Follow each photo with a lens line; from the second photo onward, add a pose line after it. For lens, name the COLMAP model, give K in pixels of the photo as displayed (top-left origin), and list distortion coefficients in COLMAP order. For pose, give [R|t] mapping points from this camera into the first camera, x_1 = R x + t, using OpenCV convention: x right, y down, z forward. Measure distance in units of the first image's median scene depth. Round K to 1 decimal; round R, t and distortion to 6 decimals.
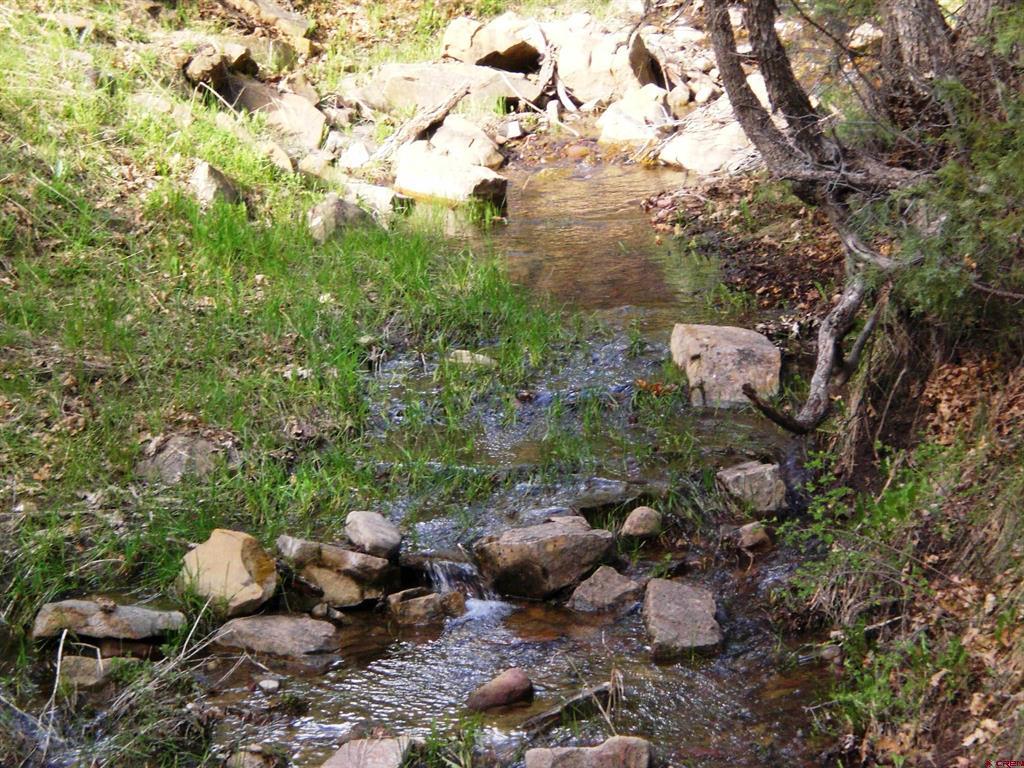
lens RADIAL K [[3394.9, 0, 512.5], [0, 3394.9, 384.3], [0, 0, 1]] dist [1.908864, 0.000000]
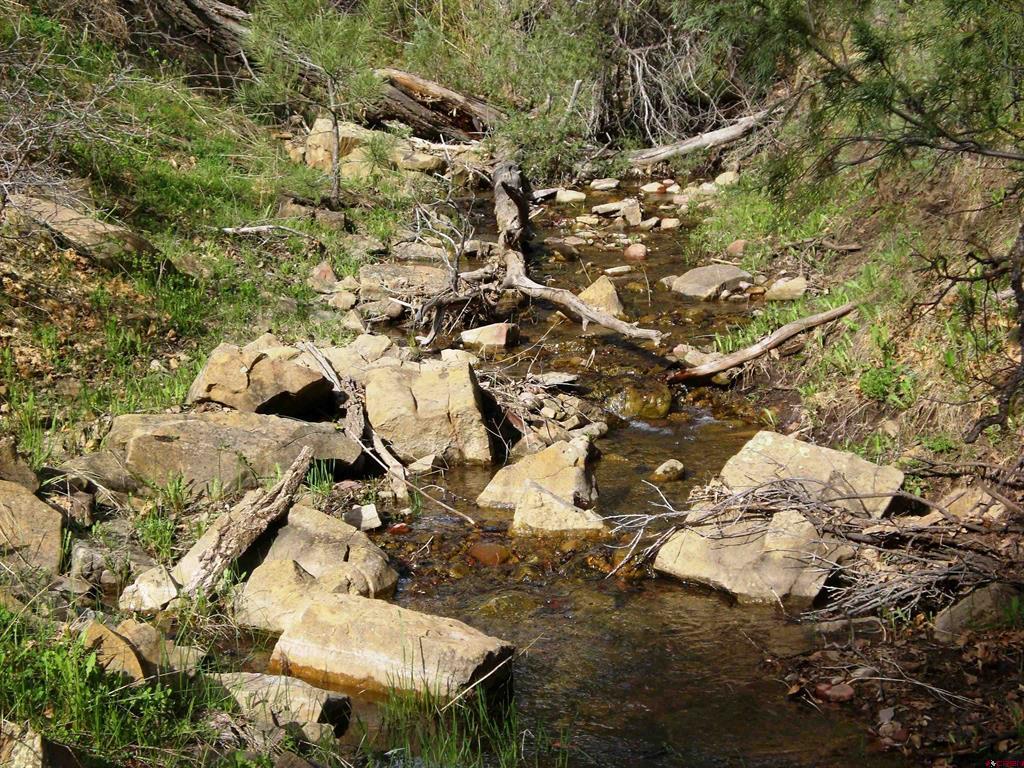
lens RADIAL K [[2254.4, 0, 511.2], [0, 2254.4, 381.5], [0, 0, 1]] dist [0.662180, 0.000000]
pose [[0.955891, -0.015578, 0.293310, -0.091714], [0.038114, 0.996728, -0.071277, -0.065954], [-0.291240, 0.079312, 0.953357, 0.573933]]
